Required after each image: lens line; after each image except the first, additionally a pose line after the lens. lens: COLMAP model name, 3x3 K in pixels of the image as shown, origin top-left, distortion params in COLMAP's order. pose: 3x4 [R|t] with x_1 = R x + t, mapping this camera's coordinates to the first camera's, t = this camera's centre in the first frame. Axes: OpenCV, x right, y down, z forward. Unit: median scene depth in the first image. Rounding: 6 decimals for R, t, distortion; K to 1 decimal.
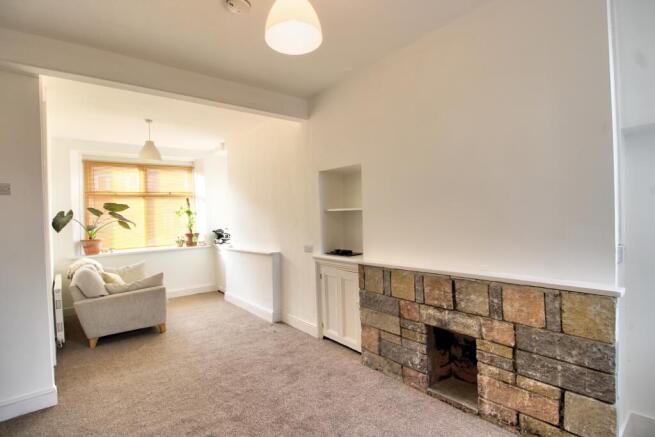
lens RADIAL K [[301.2, 0, 328.6], [0, 301.2, 216.1], [0, 0, 1]] dist [0.001279, -0.012591]
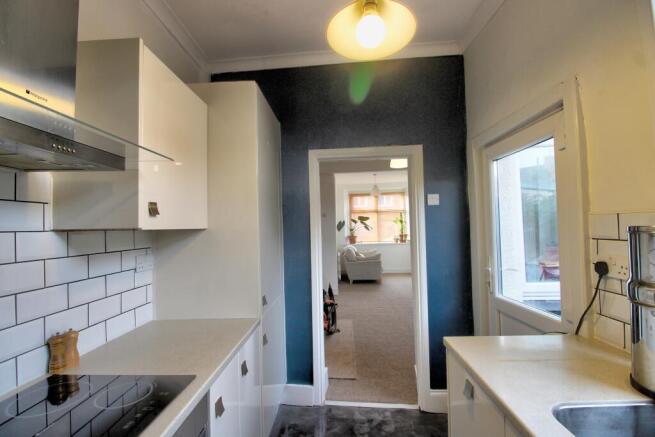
lens RADIAL K [[301.2, 0, 328.6], [0, 301.2, 216.1], [0, 0, 1]] dist [0.001279, -0.012591]
pose [[0.719383, -0.012855, -0.694494, 0.440757], [-0.001198, 0.999804, -0.019748, -0.008505], [0.694612, 0.015039, 0.719227, -0.494009]]
